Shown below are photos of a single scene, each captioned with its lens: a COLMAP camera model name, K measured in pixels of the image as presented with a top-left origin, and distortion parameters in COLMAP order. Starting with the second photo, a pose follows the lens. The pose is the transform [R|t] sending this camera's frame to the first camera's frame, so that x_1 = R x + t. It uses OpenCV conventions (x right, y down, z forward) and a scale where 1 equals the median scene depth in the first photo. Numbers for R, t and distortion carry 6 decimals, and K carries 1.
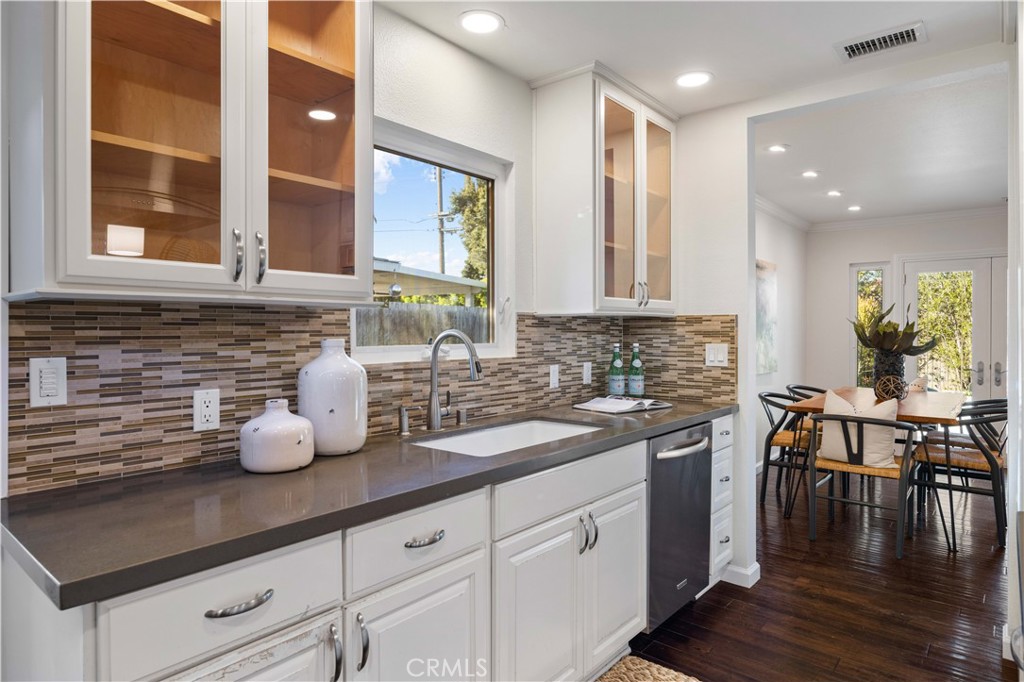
lens RADIAL K [[606.7, 0, 507.2], [0, 606.7, 334.0], [0, 0, 1]] dist [-0.000352, 0.000944]
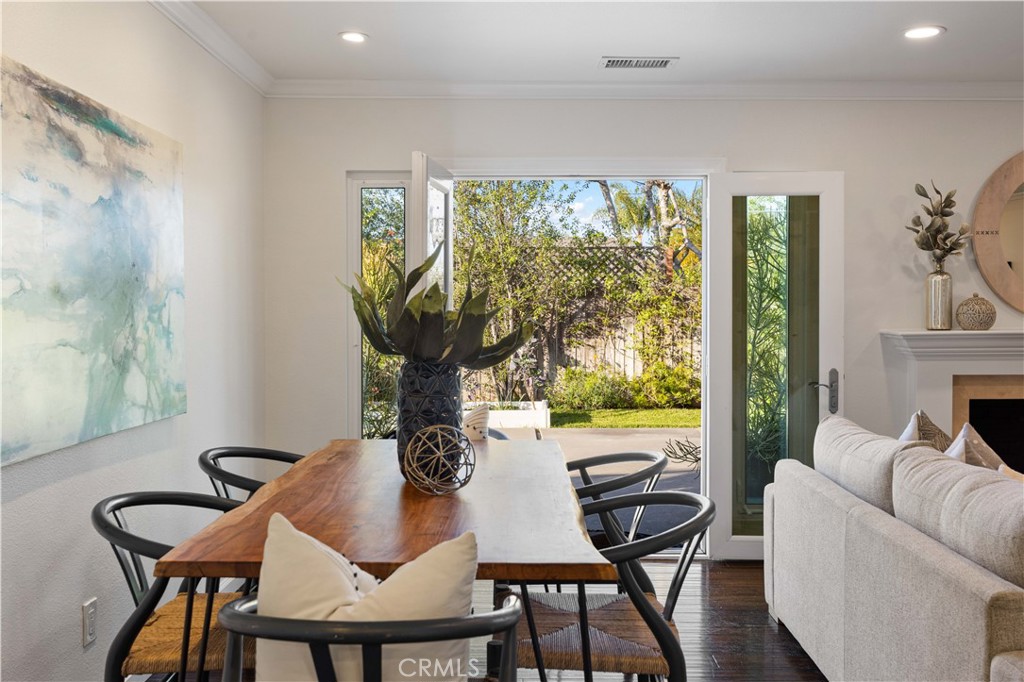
lens RADIAL K [[895.6, 0, 508.3], [0, 895.6, 335.0], [0, 0, 1]] dist [-0.015796, 0.003944]
pose [[0.773826, -0.017181, 0.633165, 0.470229], [0.004058, 0.999746, 0.022169, -0.003090], [-0.633385, -0.014586, 0.773699, 0.813703]]
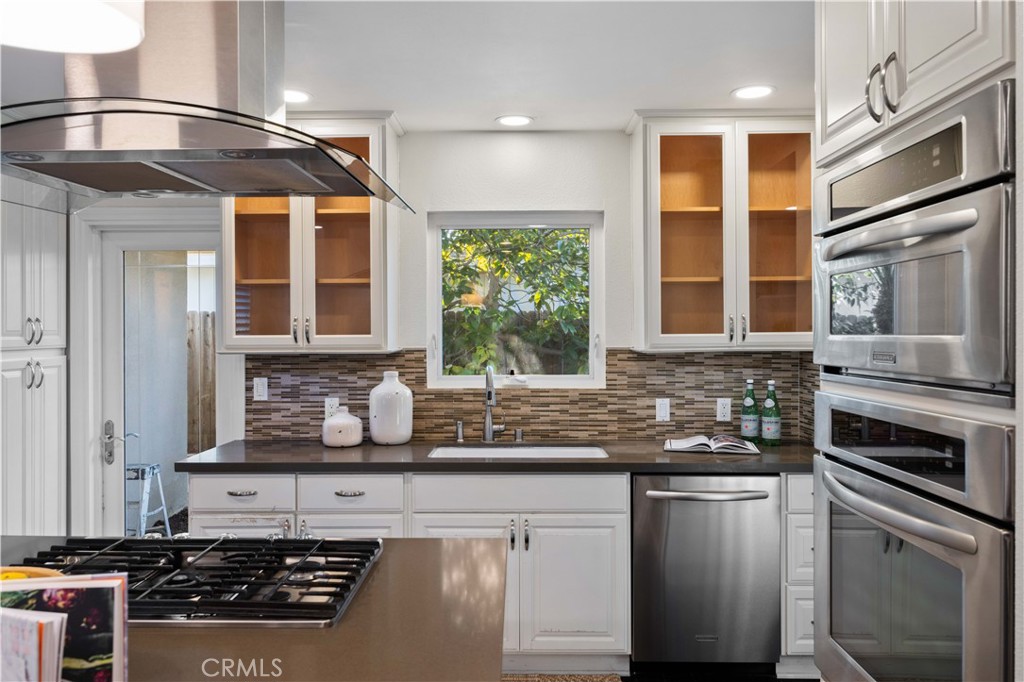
lens RADIAL K [[788.7, 0, 514.0], [0, 788.7, 331.4], [0, 0, 1]] dist [-0.001592, 0.000676]
pose [[0.614303, -0.000550, -0.789070, 1.030918], [-0.000143, 1.000000, -0.000808, -0.063459], [0.789070, 0.000609, 0.614303, -0.000337]]
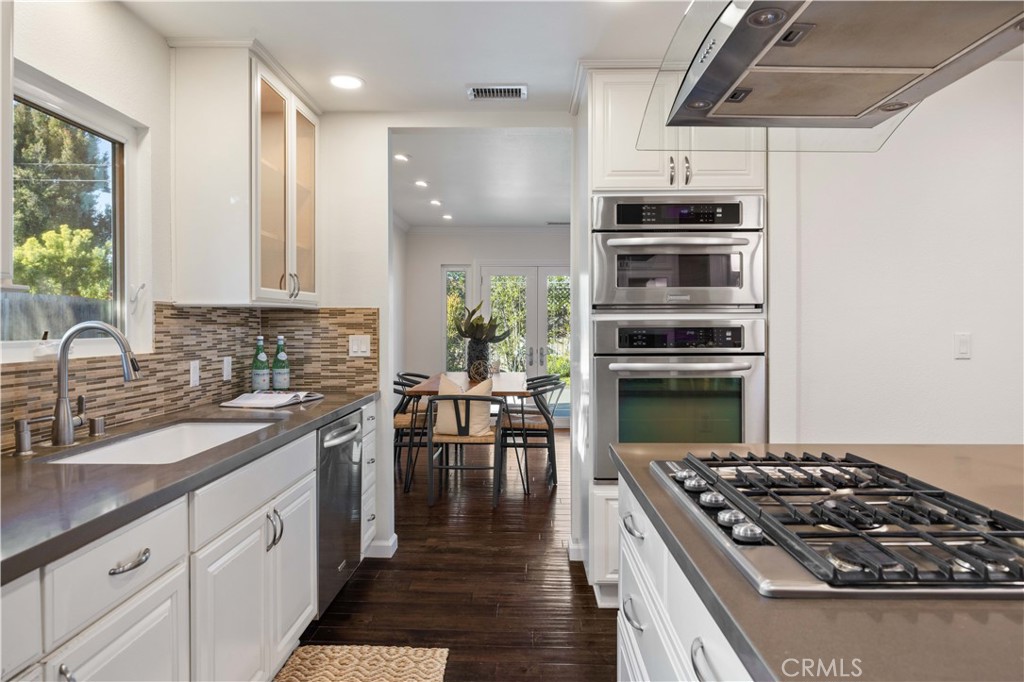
lens RADIAL K [[627.1, 0, 521.0], [0, 627.1, 330.2], [0, 0, 1]] dist [0.008859, -0.004329]
pose [[0.775357, -0.005417, 0.631500, -0.145123], [0.001243, 0.999974, 0.007053, -0.000097], [-0.631522, -0.004684, 0.775344, -0.028847]]
